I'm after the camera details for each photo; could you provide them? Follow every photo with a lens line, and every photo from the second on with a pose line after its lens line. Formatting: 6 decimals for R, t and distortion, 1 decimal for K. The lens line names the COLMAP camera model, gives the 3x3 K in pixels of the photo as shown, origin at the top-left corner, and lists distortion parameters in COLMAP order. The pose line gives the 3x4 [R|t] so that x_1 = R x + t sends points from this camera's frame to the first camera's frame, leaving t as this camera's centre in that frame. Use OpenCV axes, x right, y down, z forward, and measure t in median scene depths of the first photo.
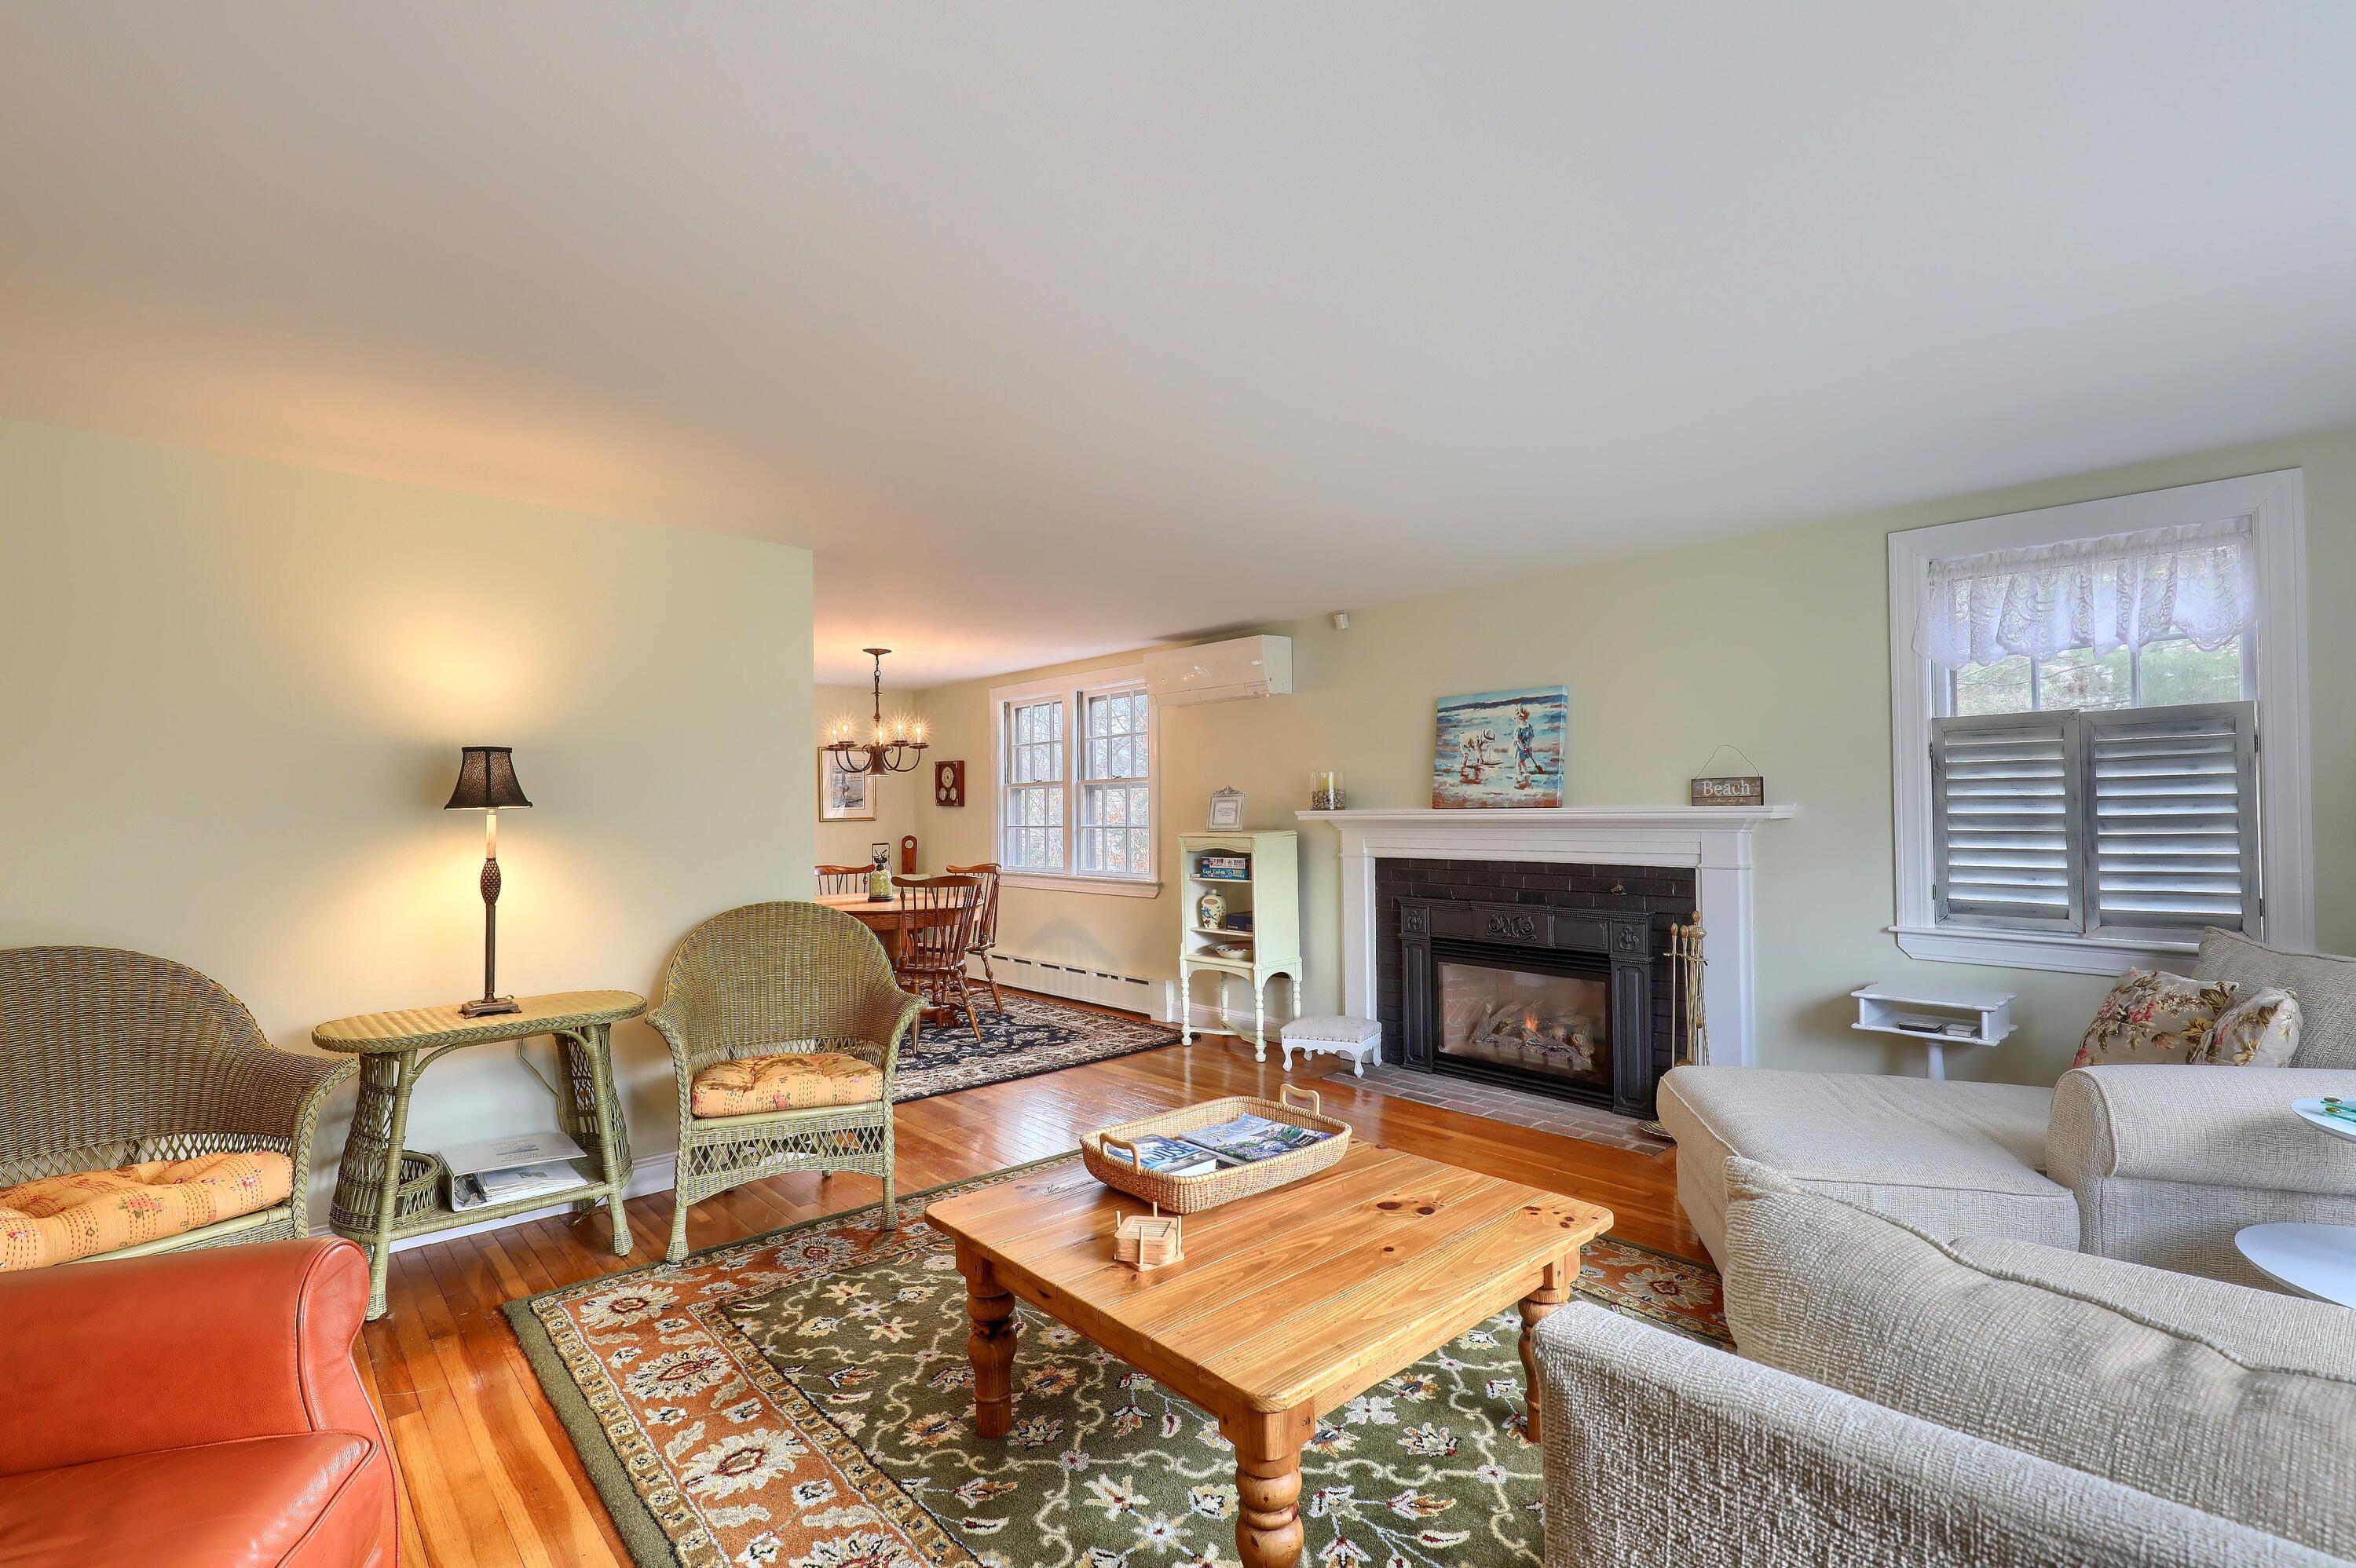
lens RADIAL K [[1064.1, 0, 1189.3], [0, 1064.1, 802.7], [0, 0, 1]] dist [0.000552, -0.000050]
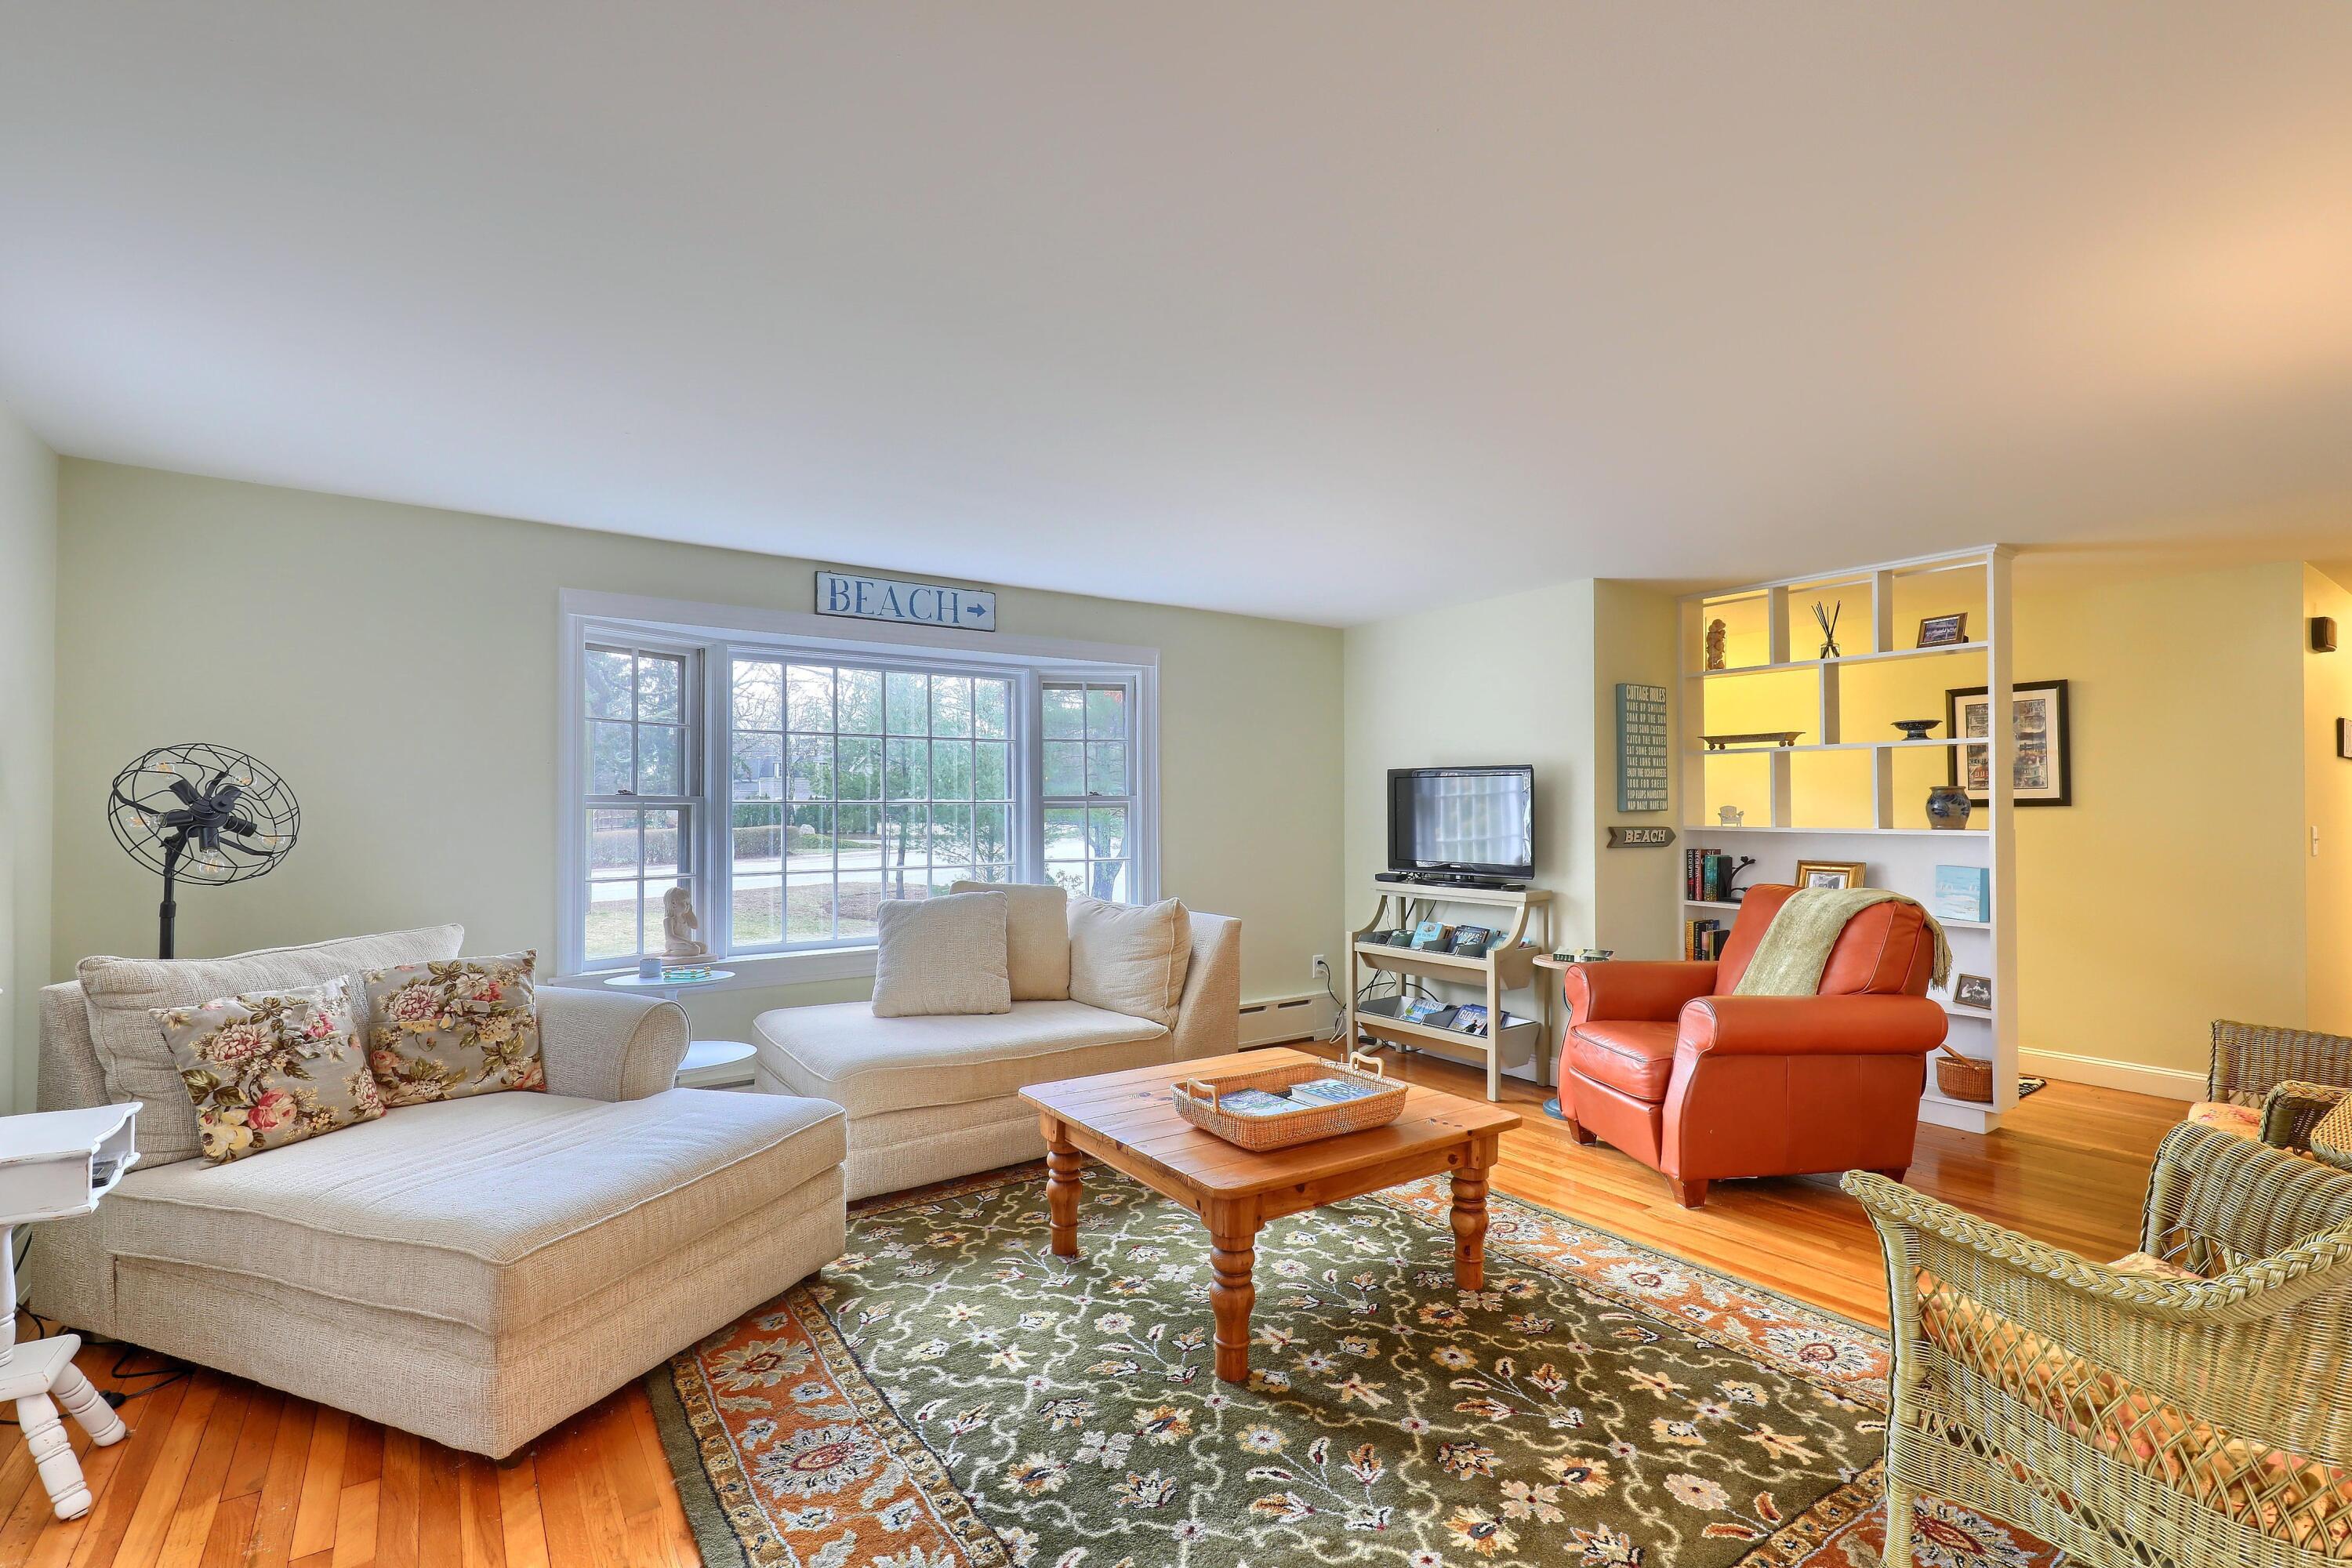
lens RADIAL K [[1062.4, 0, 1187.2], [0, 1062.4, 804.2], [0, 0, 1]] dist [0.000552, -0.000050]
pose [[-0.993186, 0.012797, 0.115831, -0.000665], [0.011071, 0.999818, -0.015536, 0.015070], [-0.116009, -0.014148, -0.993147, 1.583699]]
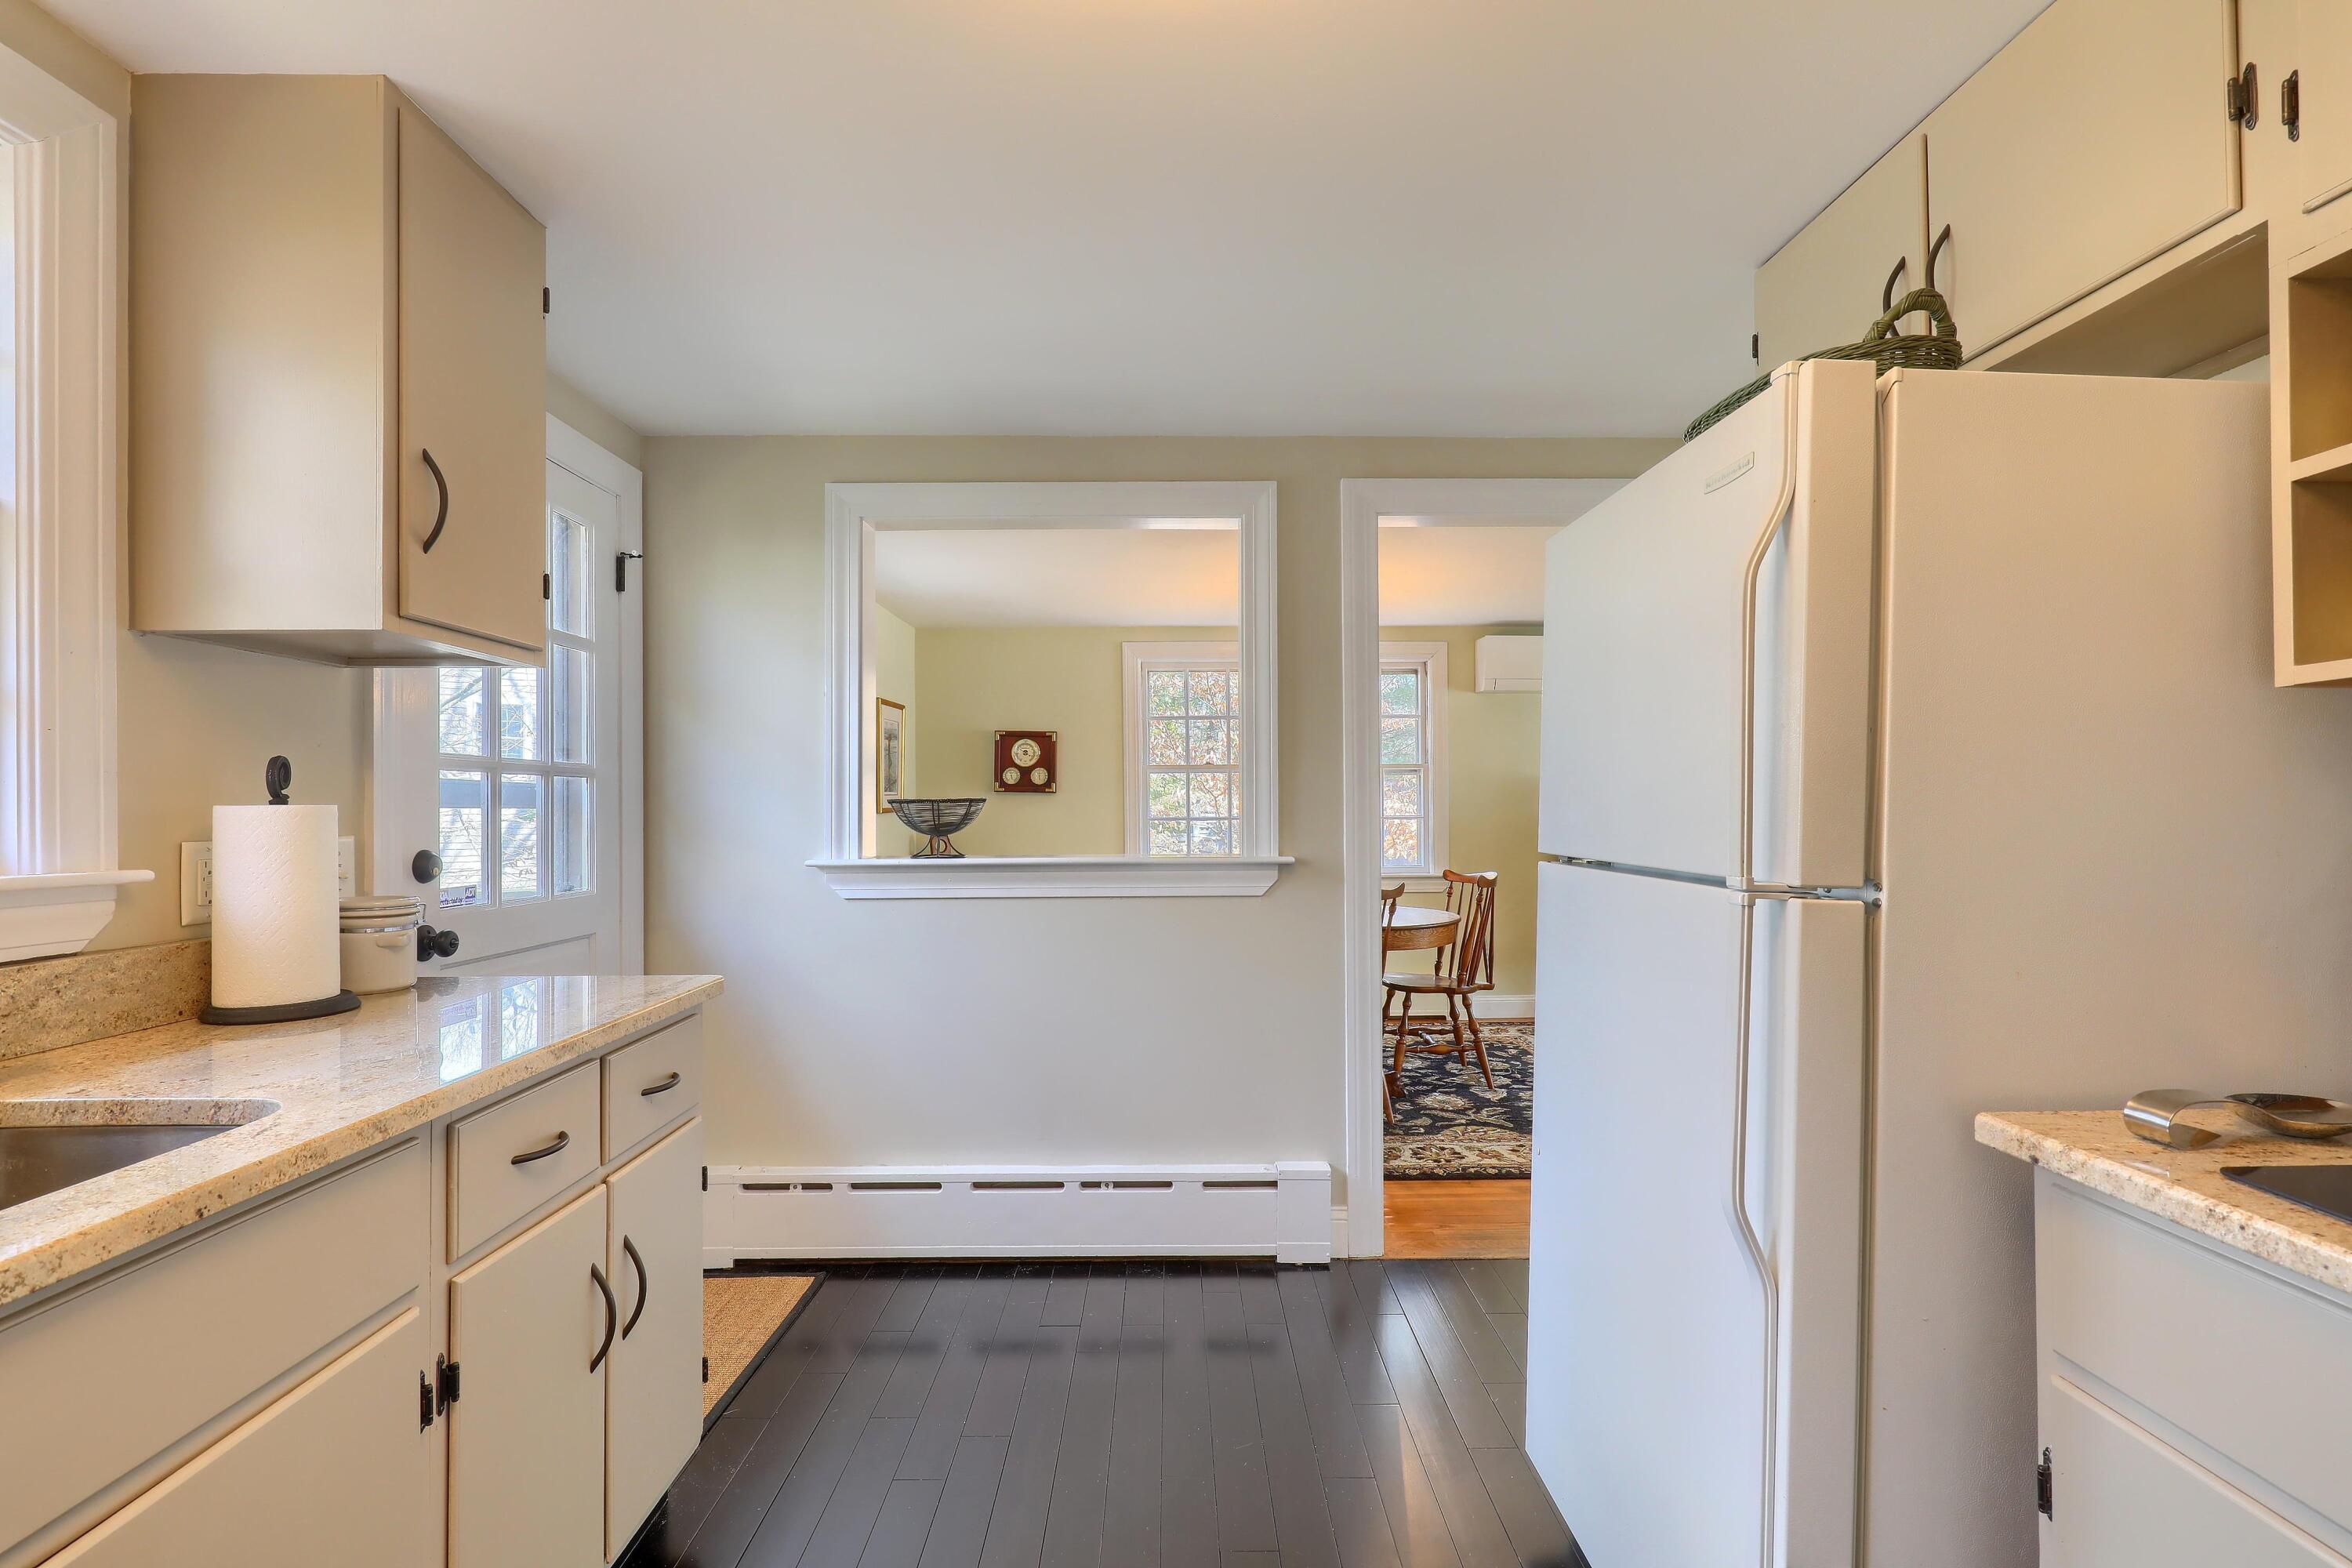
lens RADIAL K [[1062.4, 0, 1180.2], [0, 1062.4, 802.1], [0, 0, 1]] dist [0.000552, -0.000050]
pose [[0.662205, 0.008294, 0.749277, -1.838309], [-0.009879, 0.999948, -0.002338, 0.028295], [-0.749258, -0.005854, 0.662253, 1.117236]]
